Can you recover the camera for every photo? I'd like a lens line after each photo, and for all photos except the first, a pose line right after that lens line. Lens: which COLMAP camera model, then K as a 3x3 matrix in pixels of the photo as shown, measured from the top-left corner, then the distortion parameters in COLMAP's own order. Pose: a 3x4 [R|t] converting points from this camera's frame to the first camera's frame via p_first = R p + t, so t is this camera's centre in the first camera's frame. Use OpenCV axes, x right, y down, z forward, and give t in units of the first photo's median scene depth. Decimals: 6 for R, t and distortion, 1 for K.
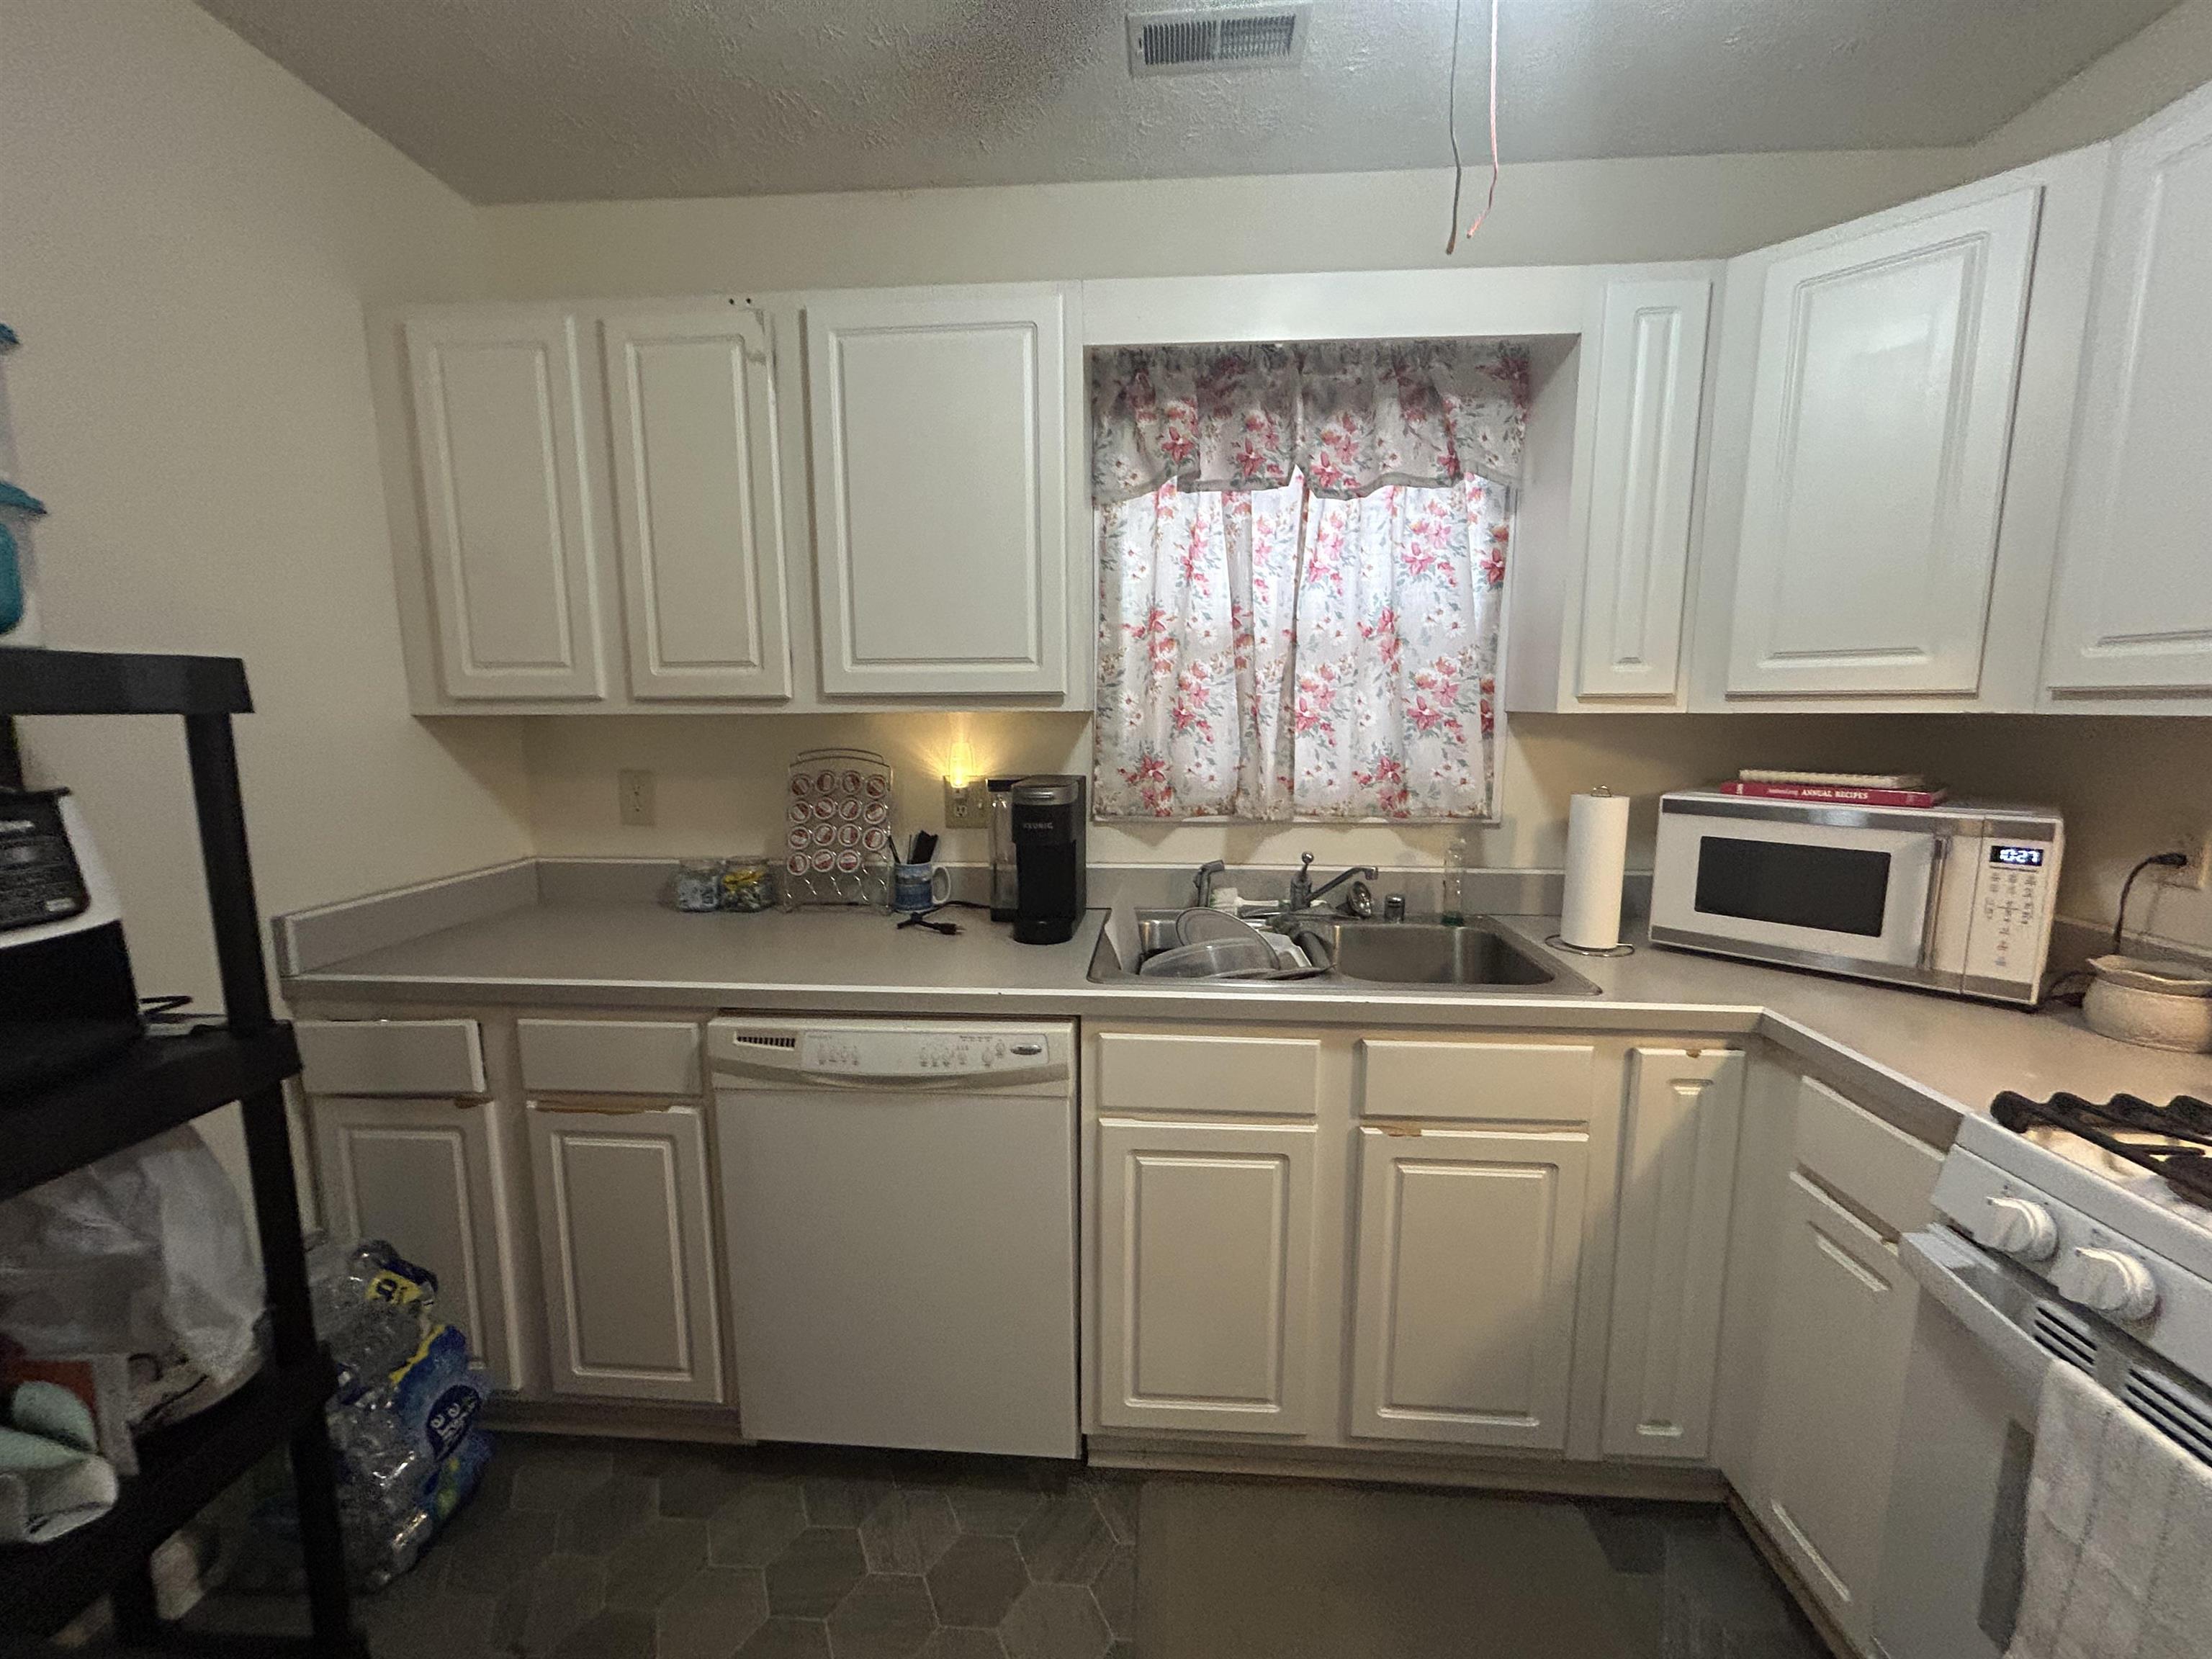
lens RADIAL K [[900.3, 0, 1100.3], [0, 900.3, 823.6], [0, 0, 1]] dist [0.001664, -0.000078]
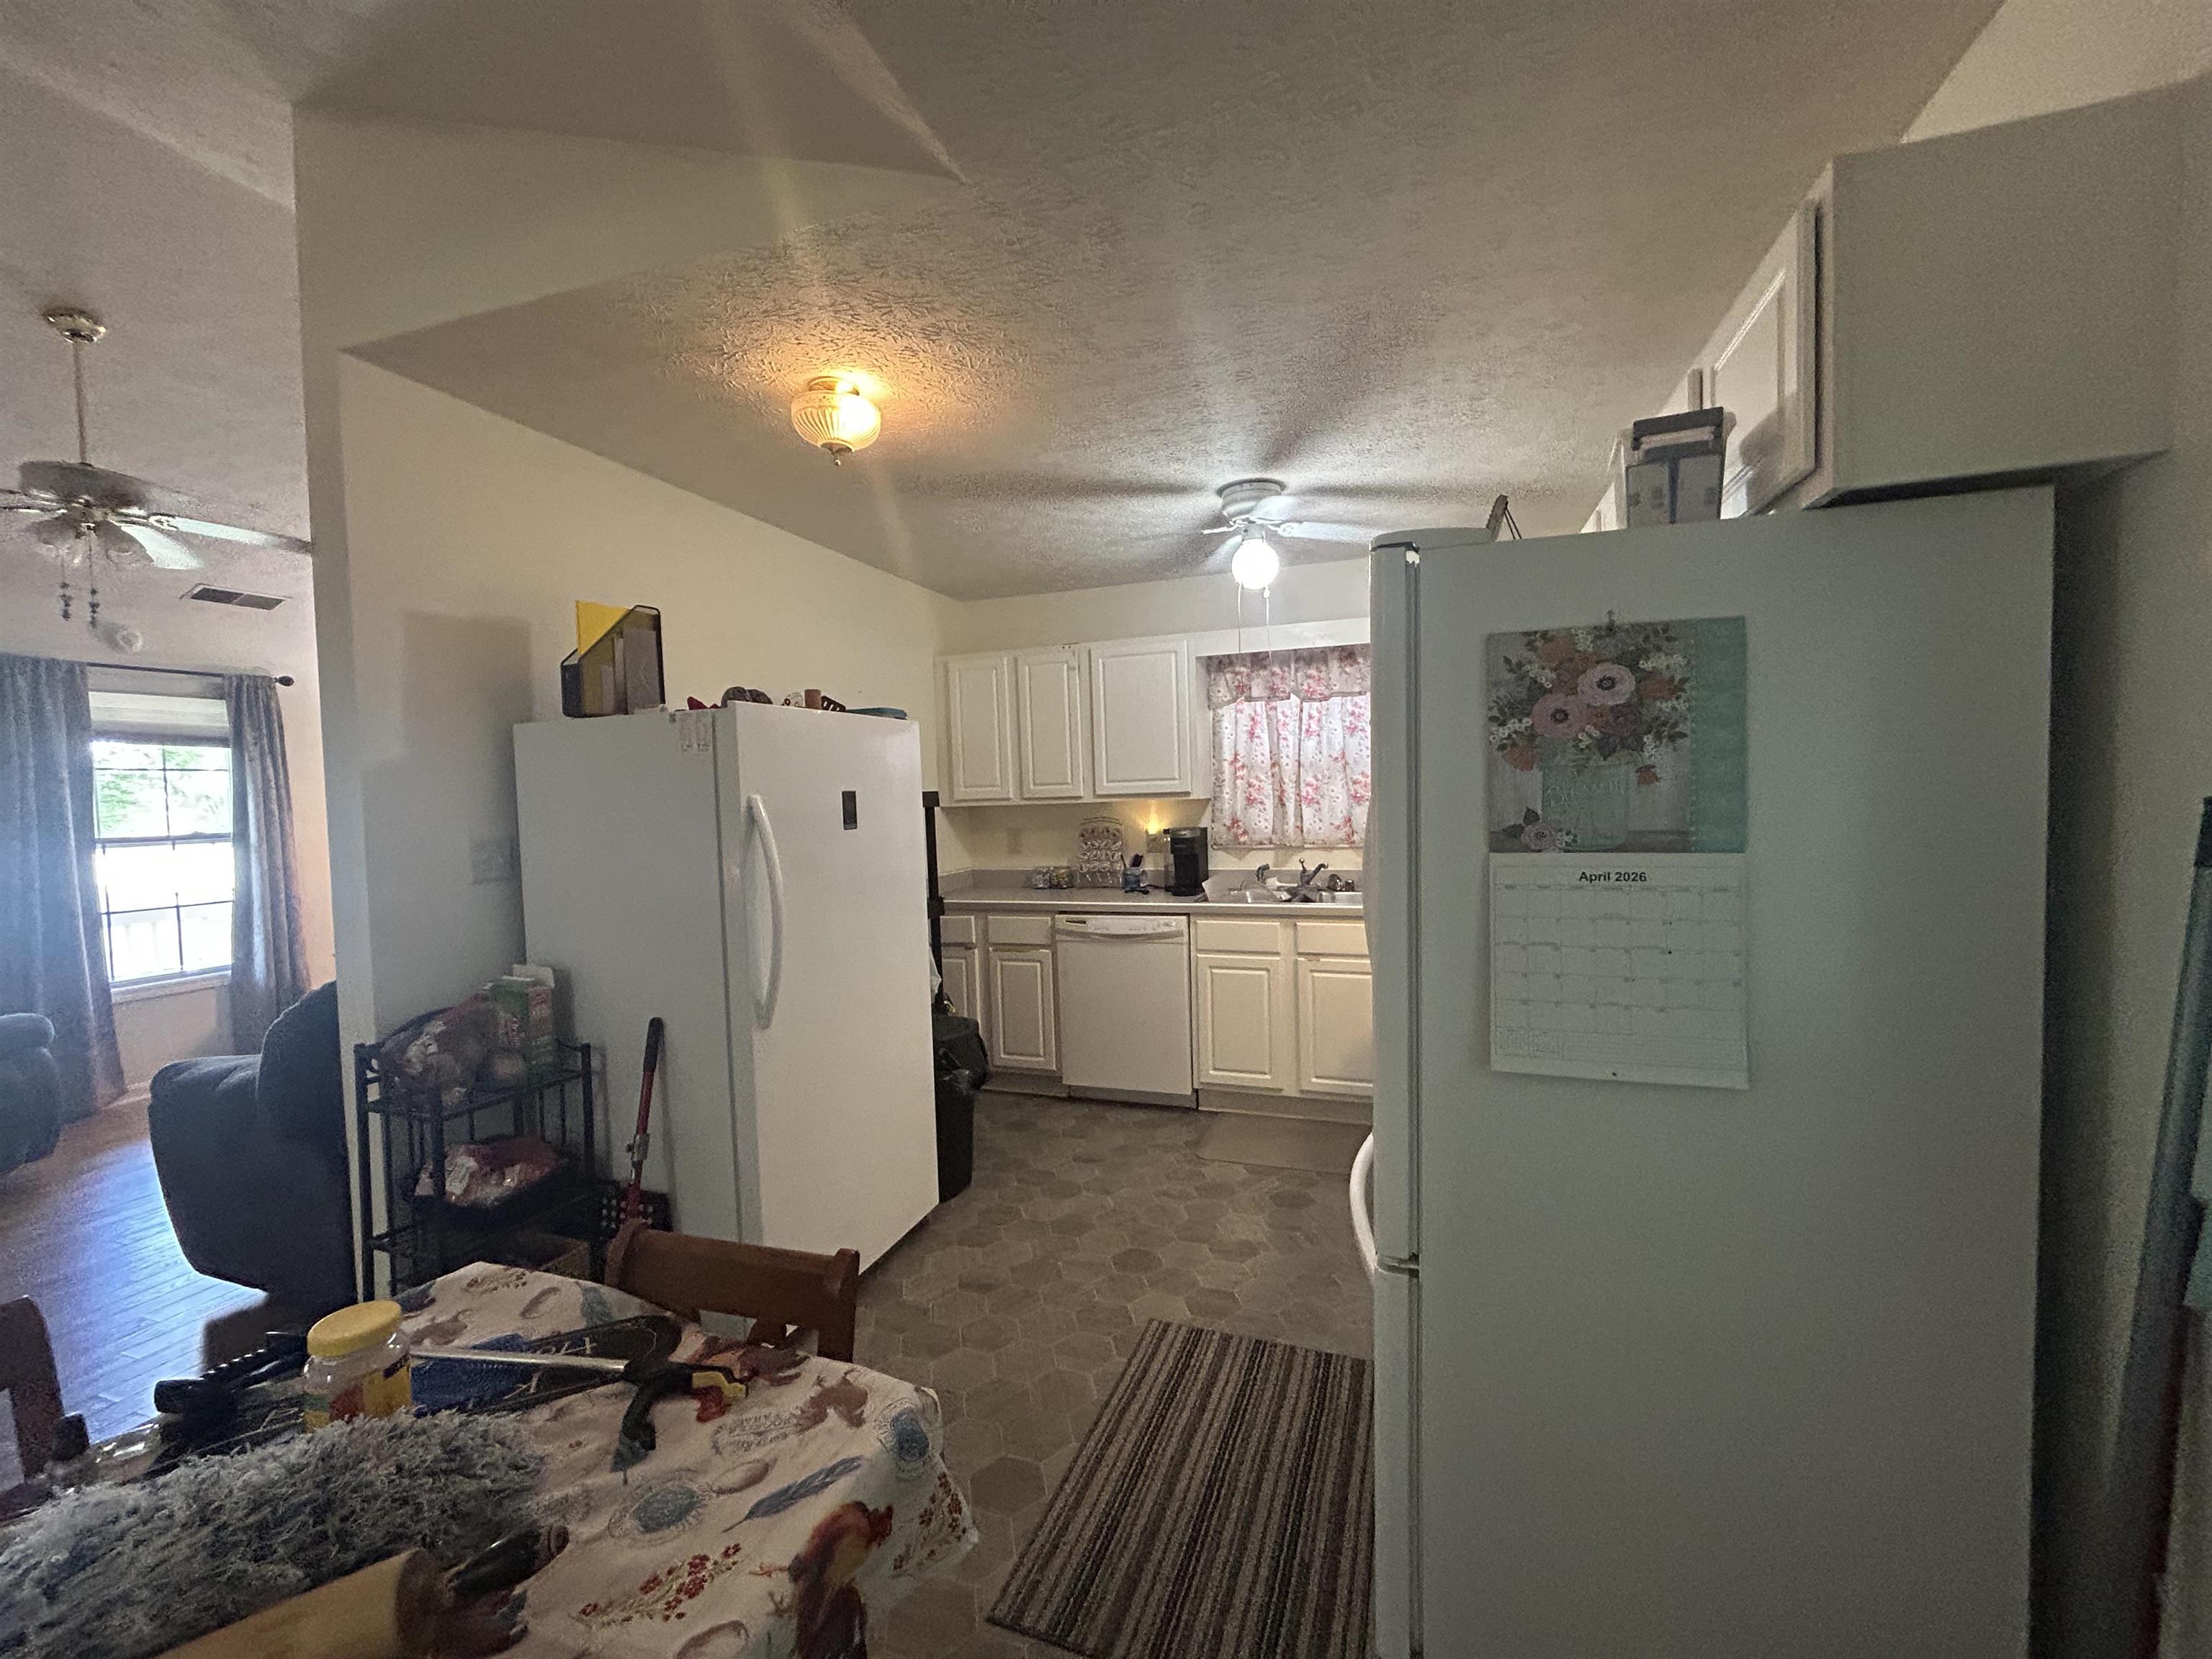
lens RADIAL K [[900.3, 0, 1100.3], [0, 900.3, 823.6], [0, 0, 1]] dist [0.001664, -0.000078]
pose [[0.963130, -0.017888, -0.268441, 0.417230], [-0.007286, 0.995687, -0.092489, 0.186384], [0.268937, 0.091035, 0.958846, -1.542179]]
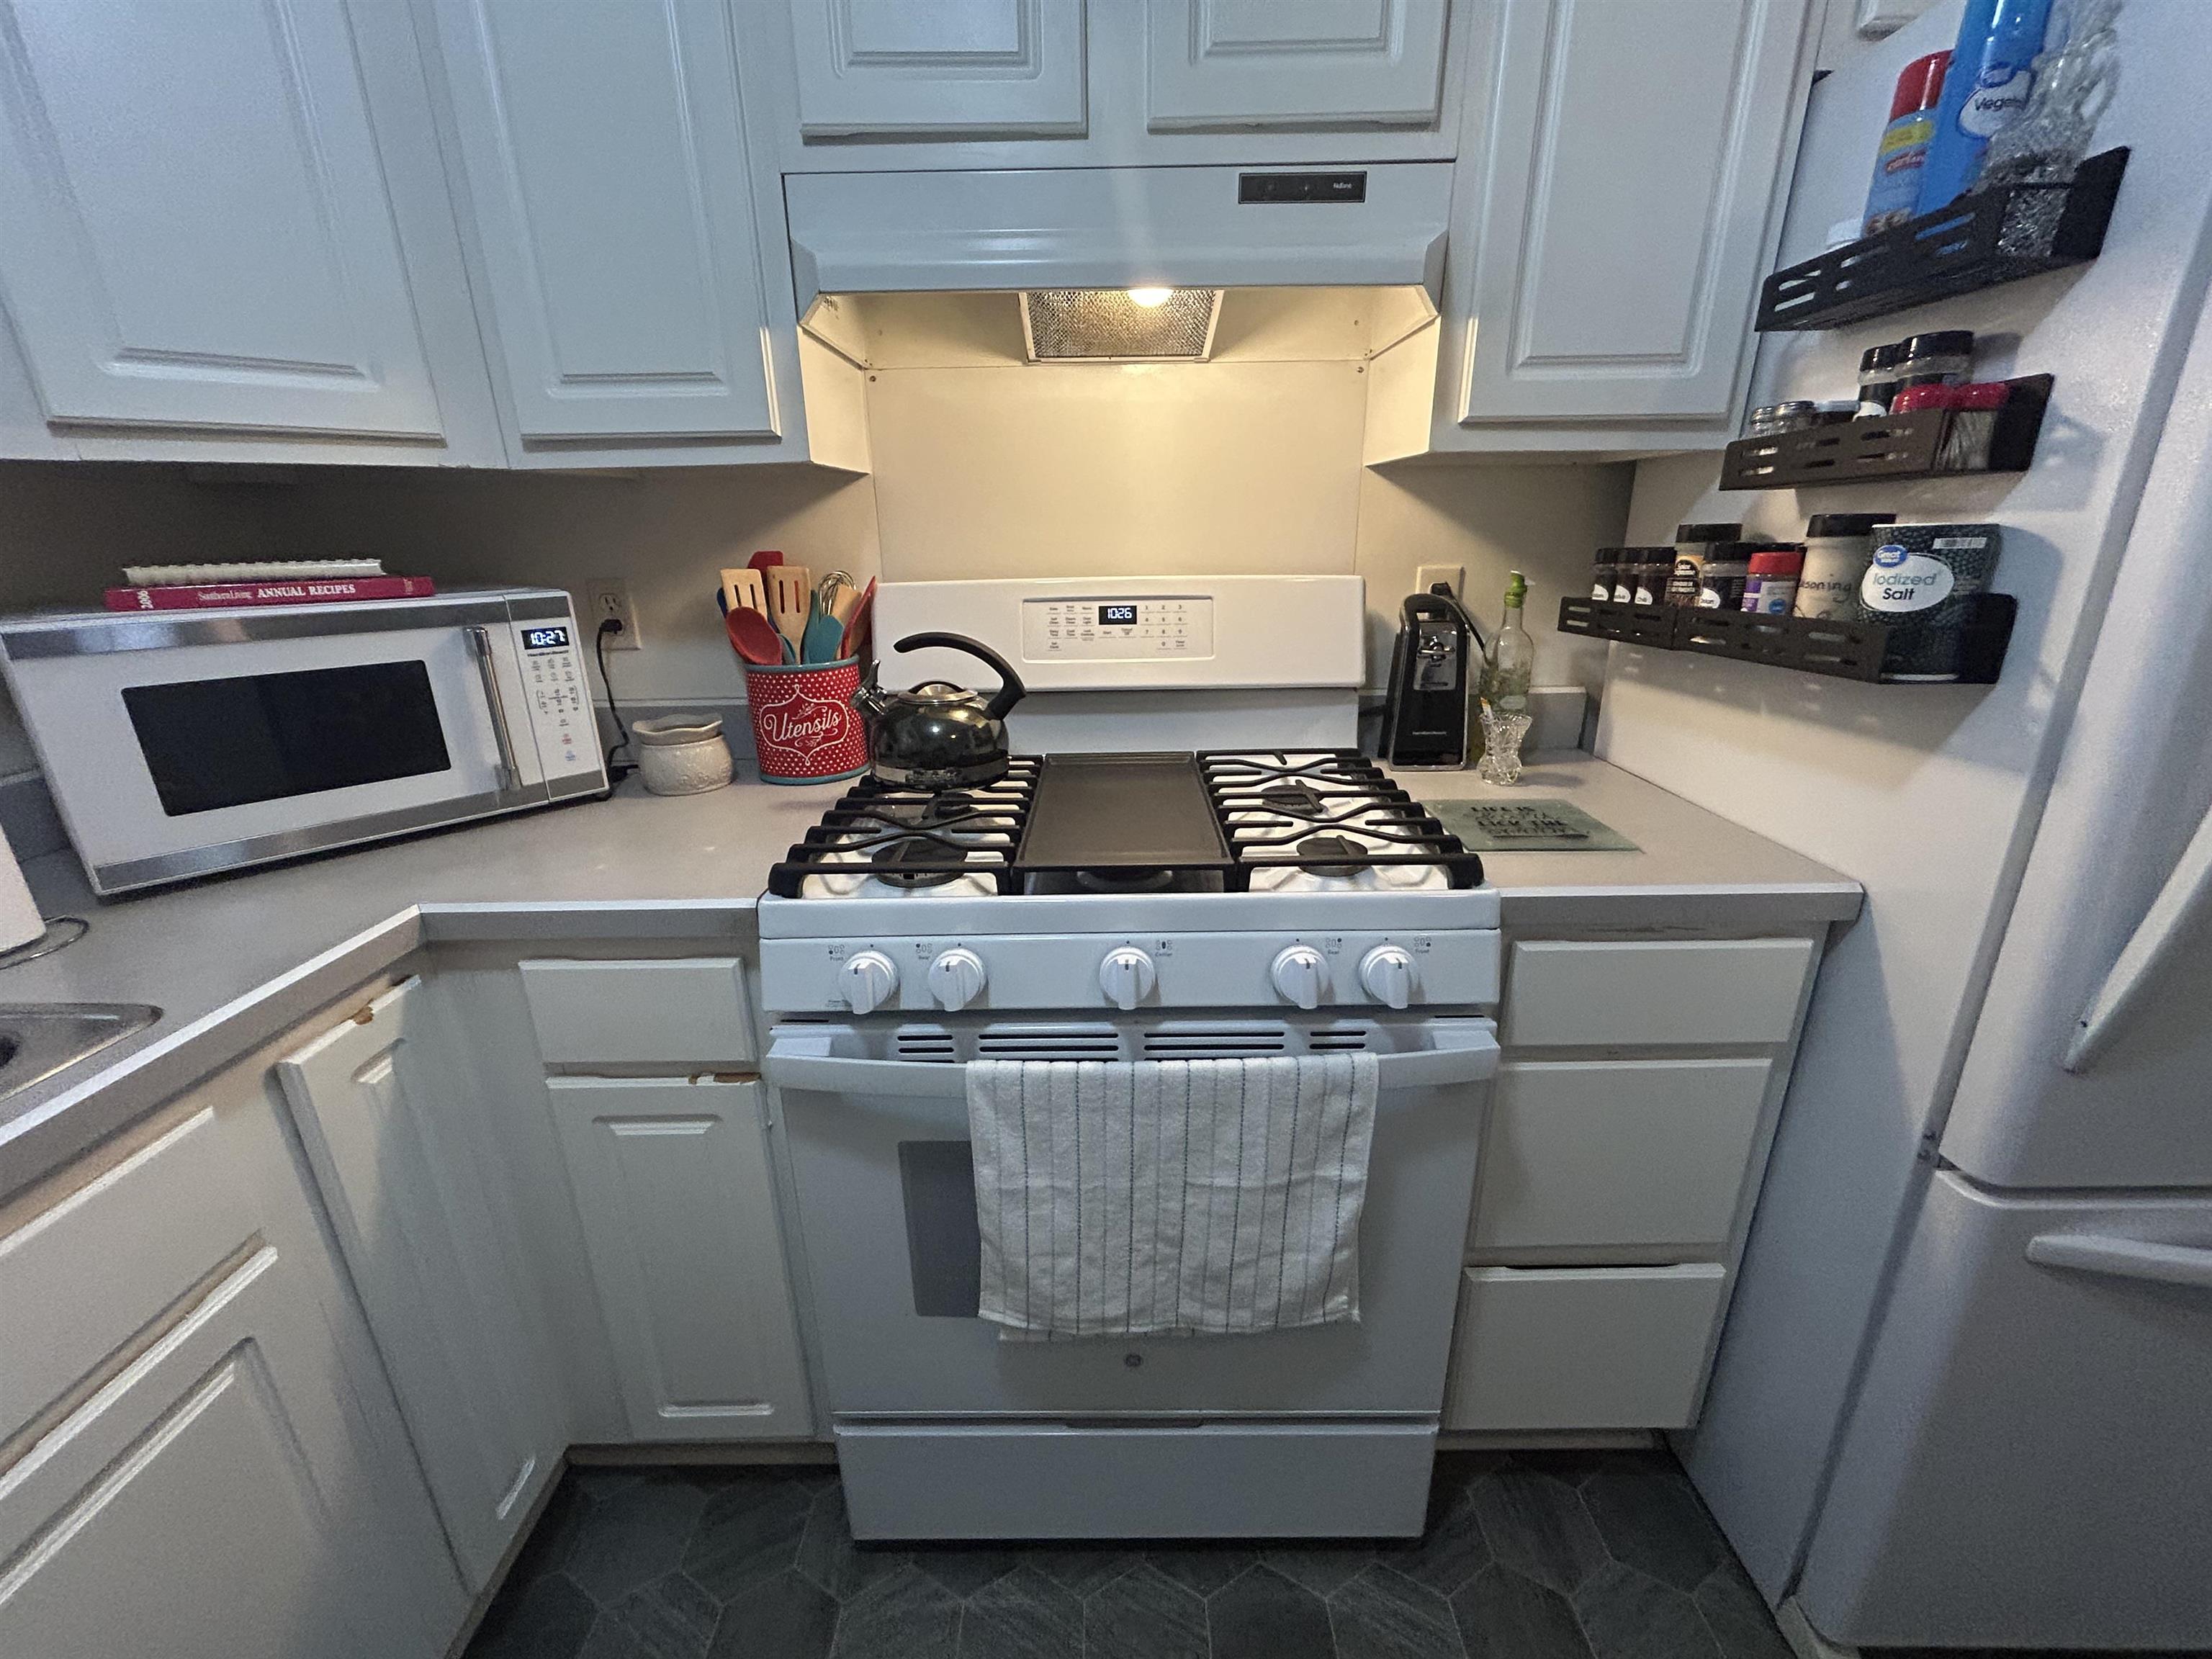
lens RADIAL K [[900.3, 0, 1100.3], [0, 900.3, 823.6], [0, 0, 1]] dist [0.001664, -0.000078]
pose [[-0.060735, -0.316668, 0.946590, 0.062846], [0.147371, 0.935103, 0.322281, 0.000801], [-0.987215, 0.159074, -0.010126, 0.410491]]
